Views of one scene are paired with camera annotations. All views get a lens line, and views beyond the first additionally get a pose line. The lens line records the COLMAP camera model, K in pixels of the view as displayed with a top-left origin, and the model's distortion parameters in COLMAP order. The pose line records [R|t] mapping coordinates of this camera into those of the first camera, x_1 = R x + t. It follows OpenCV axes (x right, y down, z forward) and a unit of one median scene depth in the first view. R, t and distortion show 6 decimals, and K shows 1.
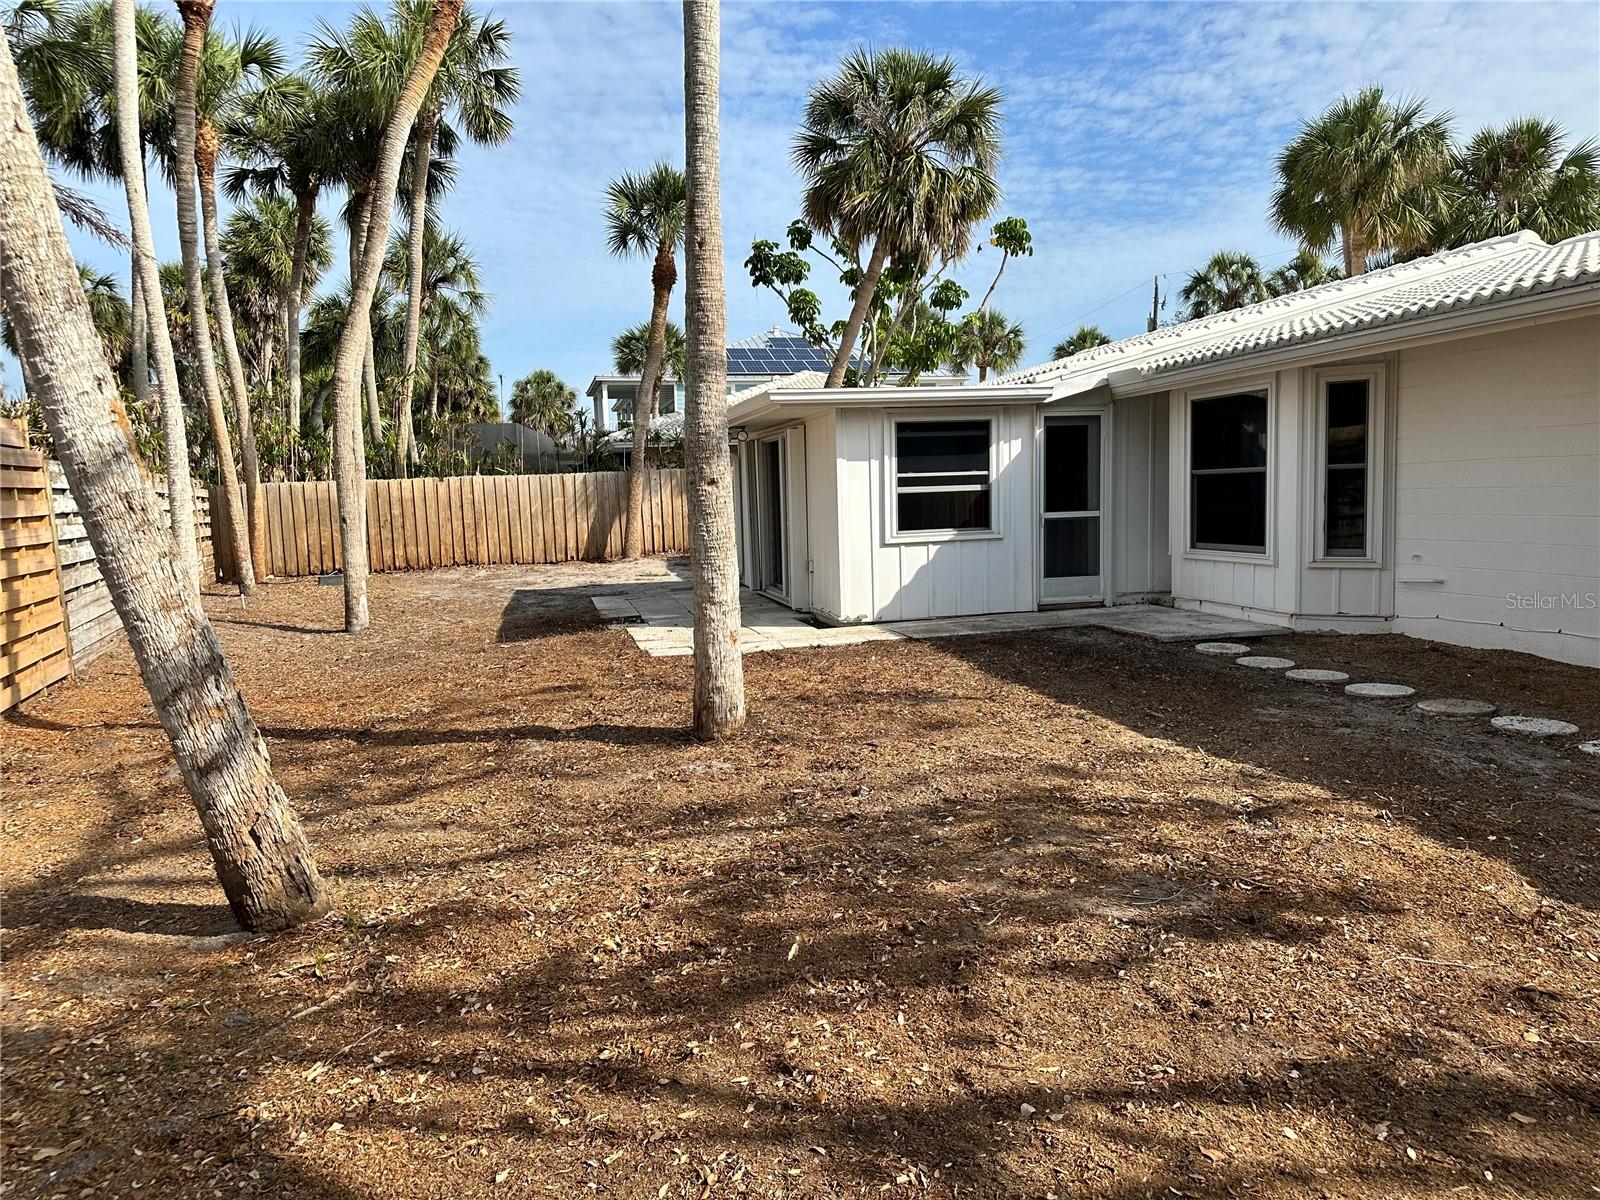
lens RADIAL K [[1115.1, 0, 807.6], [0, 1115.1, 607.5], [0, 0, 1]] dist [0.073313, -0.105689]
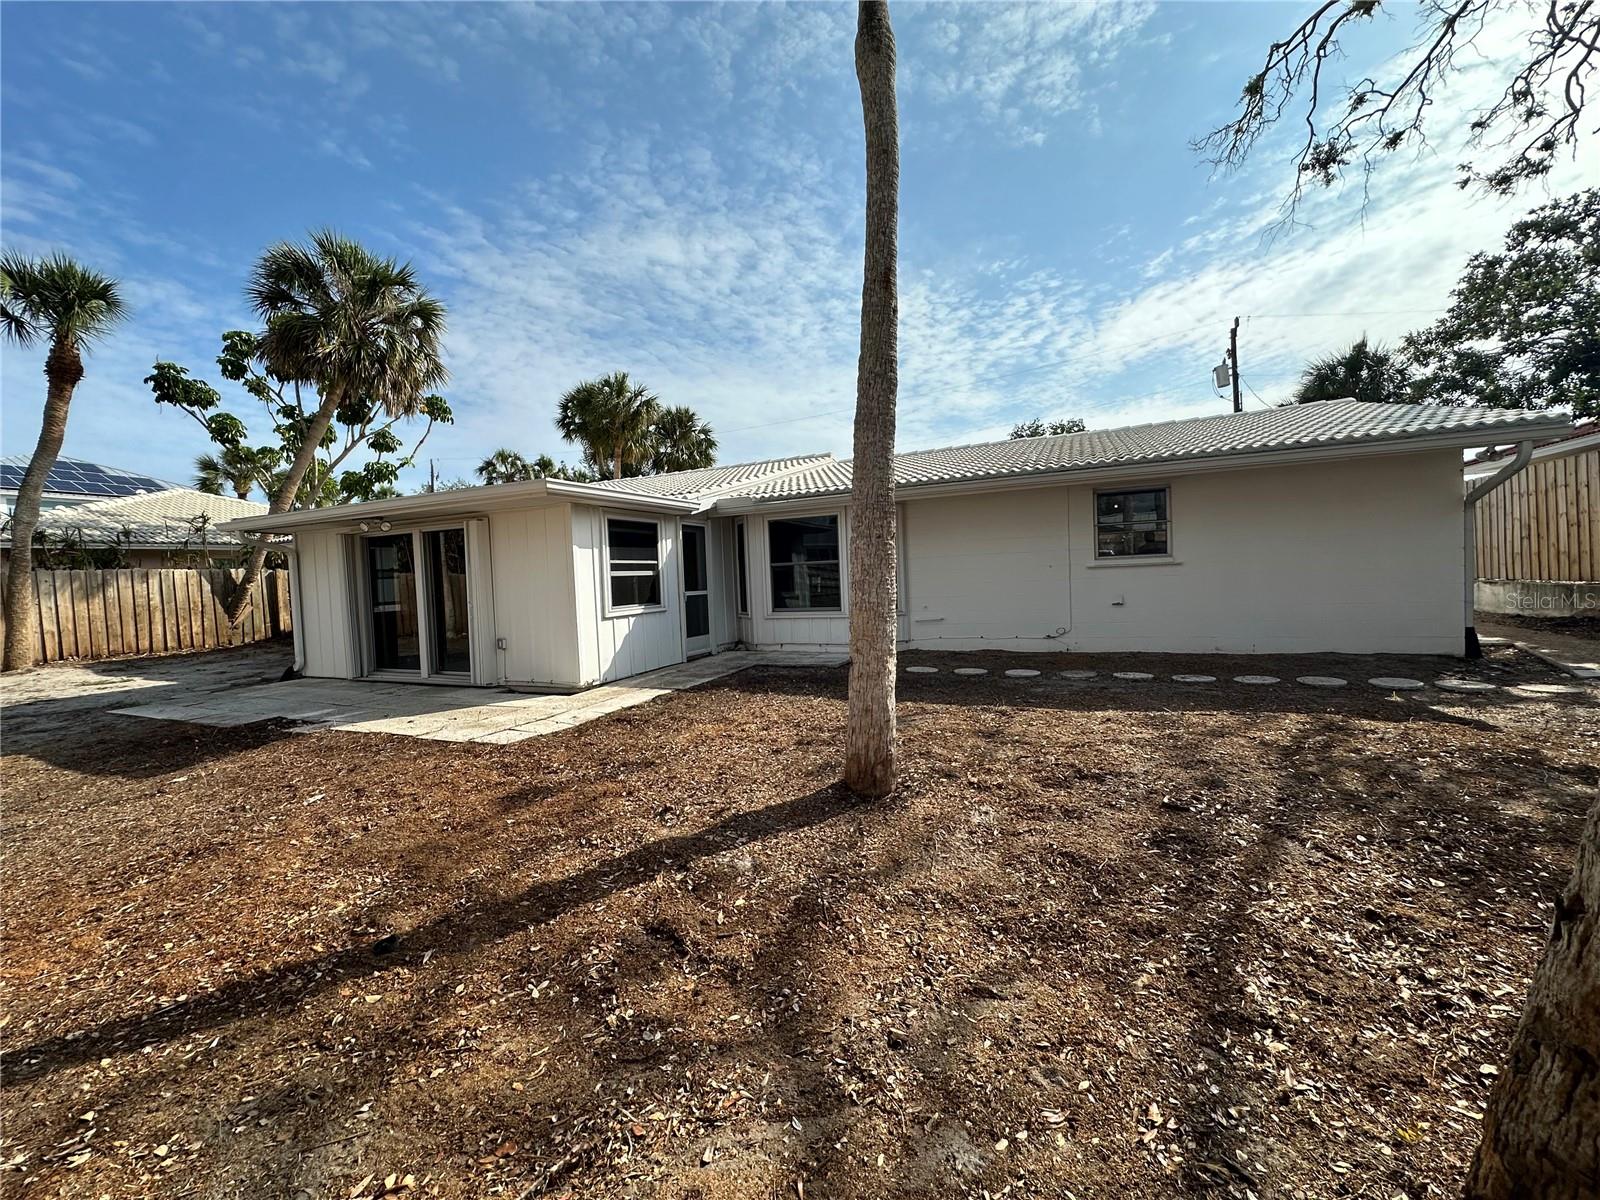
lens RADIAL K [[639.9, 0, 793.6], [0, 639.9, 591.0], [0, 0, 1]] dist [-0.001638, -0.000169]
pose [[0.616425, -0.011189, 0.787334, -0.342337], [0.102488, 0.992533, -0.066135, -0.018782], [-0.780715, 0.121460, 0.612969, 0.406785]]
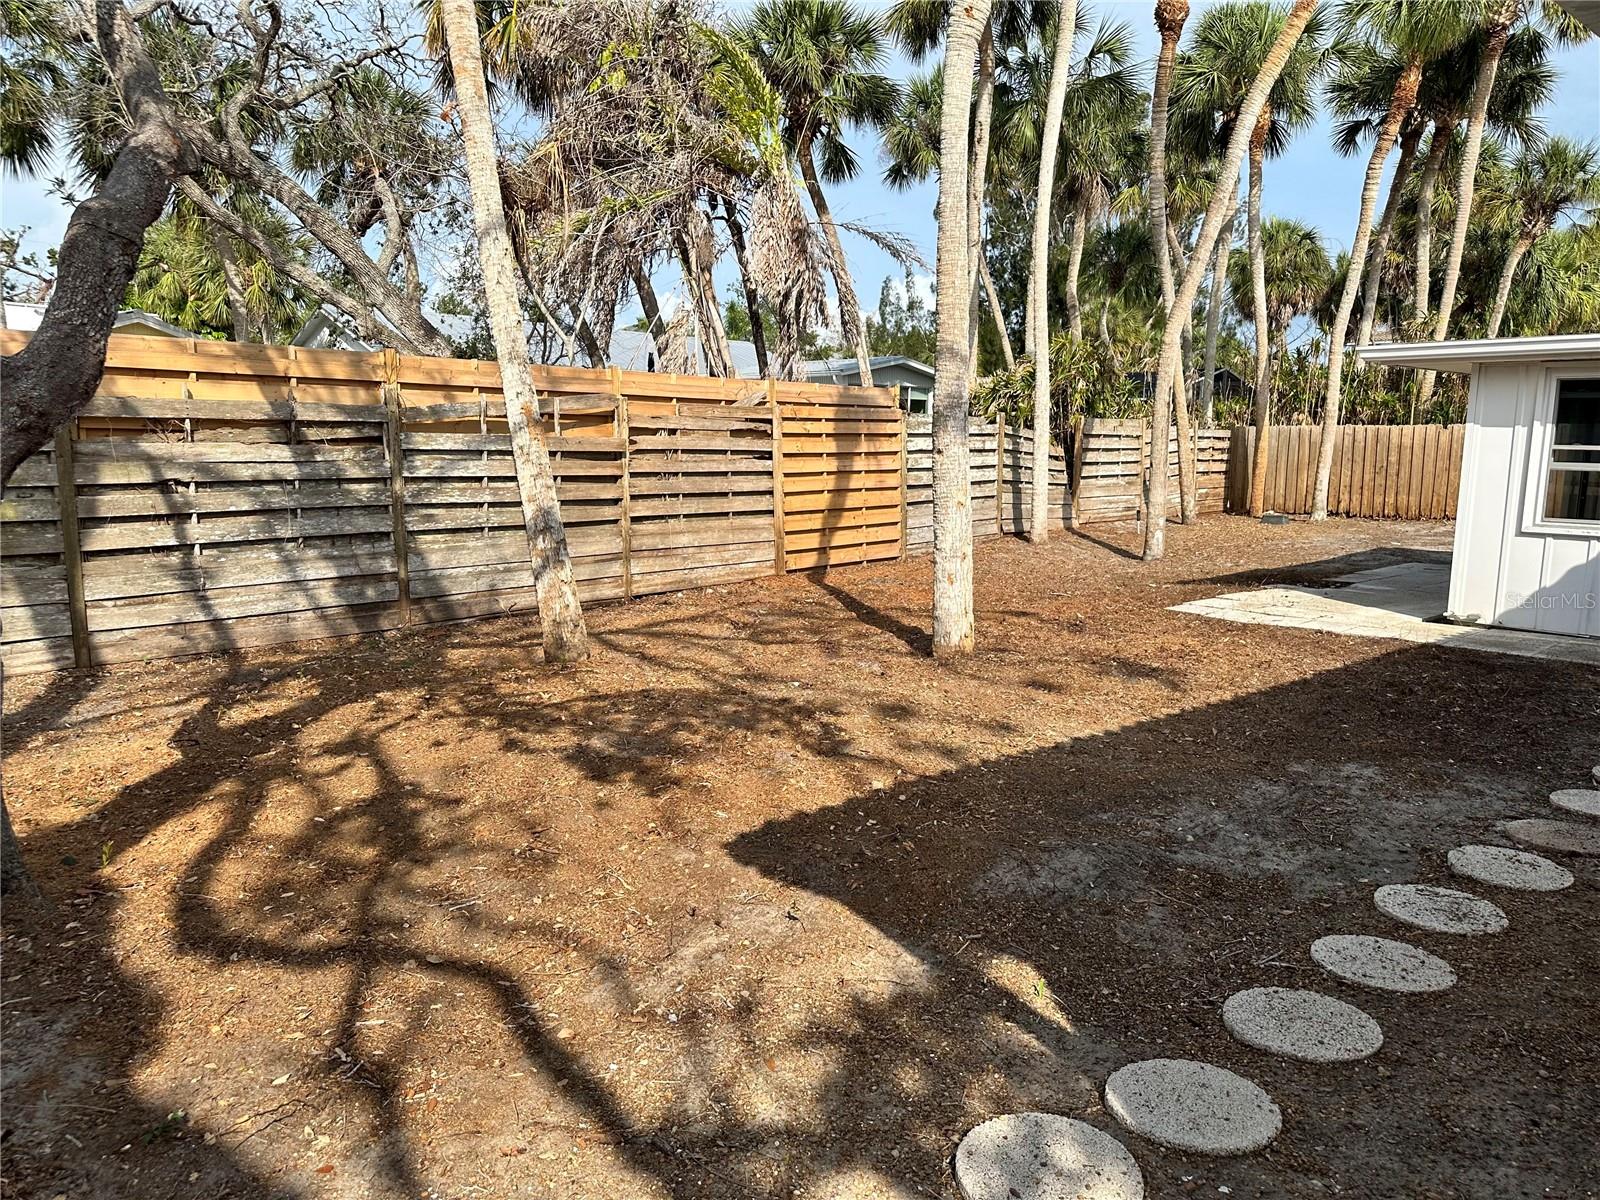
lens RADIAL K [[1115.1, 0, 788.1], [0, 1115.1, 603.5], [0, 0, 1]] dist [0.073313, -0.105689]
pose [[0.451678, 0.167067, -0.876399, 0.540682], [-0.116481, 0.984946, 0.127727, -0.047725], [0.884545, 0.044392, 0.464338, 0.155090]]
